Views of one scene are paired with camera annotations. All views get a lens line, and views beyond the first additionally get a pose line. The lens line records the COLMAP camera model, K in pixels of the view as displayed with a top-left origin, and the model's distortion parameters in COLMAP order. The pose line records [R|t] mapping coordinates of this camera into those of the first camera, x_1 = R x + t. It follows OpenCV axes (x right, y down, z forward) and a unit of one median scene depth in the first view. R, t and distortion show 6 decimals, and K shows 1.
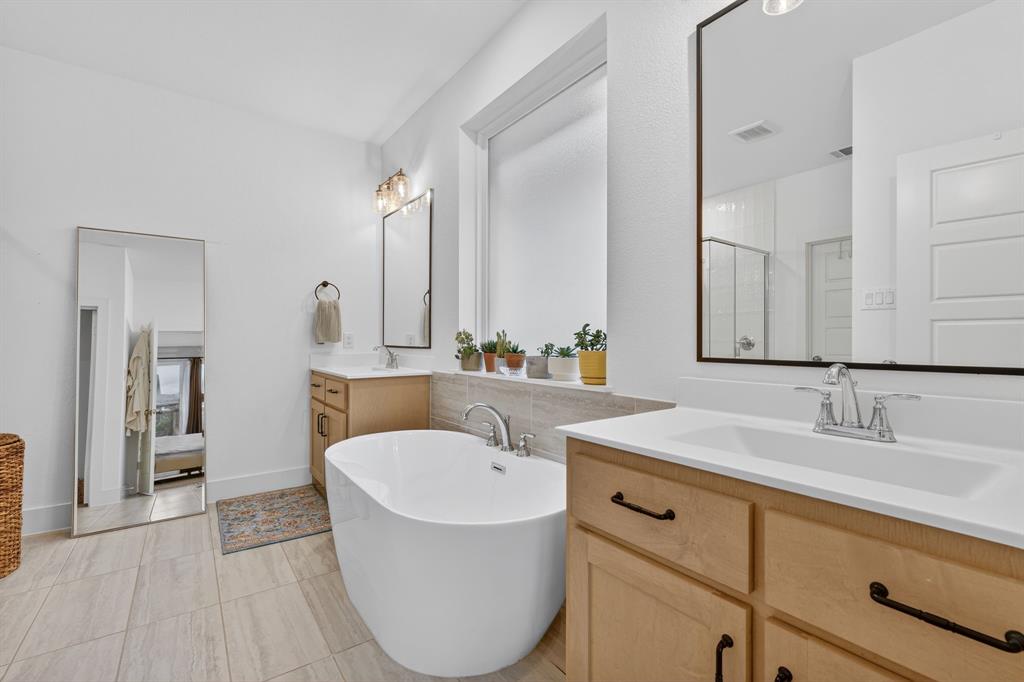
lens RADIAL K [[453.3, 0, 512.0], [0, 453.3, 341.0], [0, 0, 1]] dist [-0.001006, 0.000400]
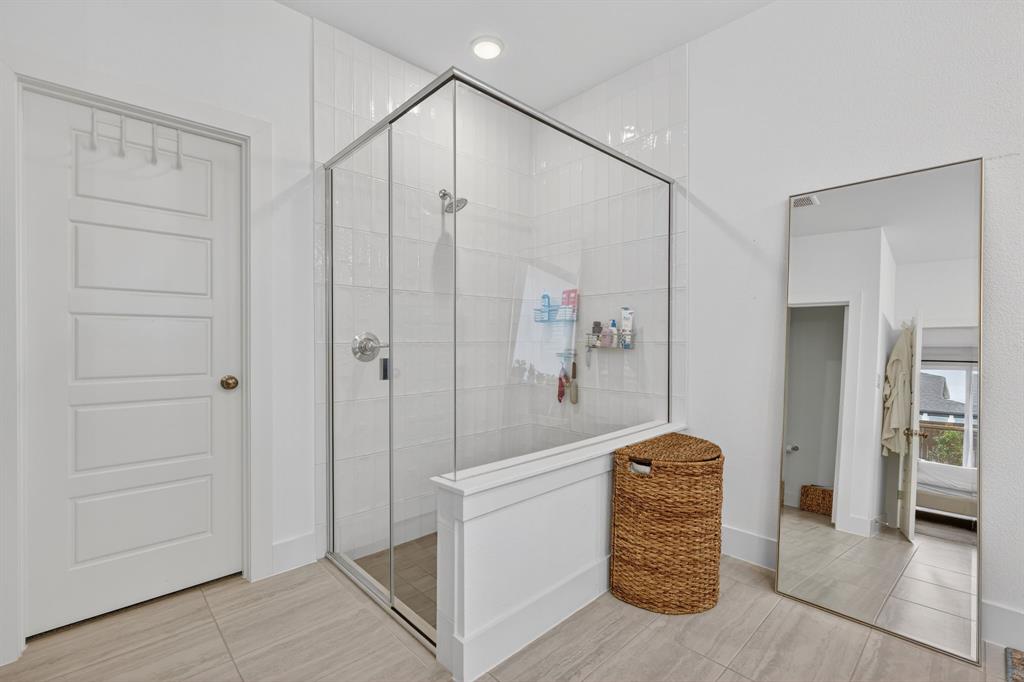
lens RADIAL K [[453.3, 0, 512.0], [0, 453.3, 341.0], [0, 0, 1]] dist [-0.001006, 0.000400]
pose [[0.138266, 0.001201, -0.990394, -0.128362], [0.003385, 0.999993, 0.001685, -0.002327], [0.990389, -0.003585, 0.138261, 0.219580]]
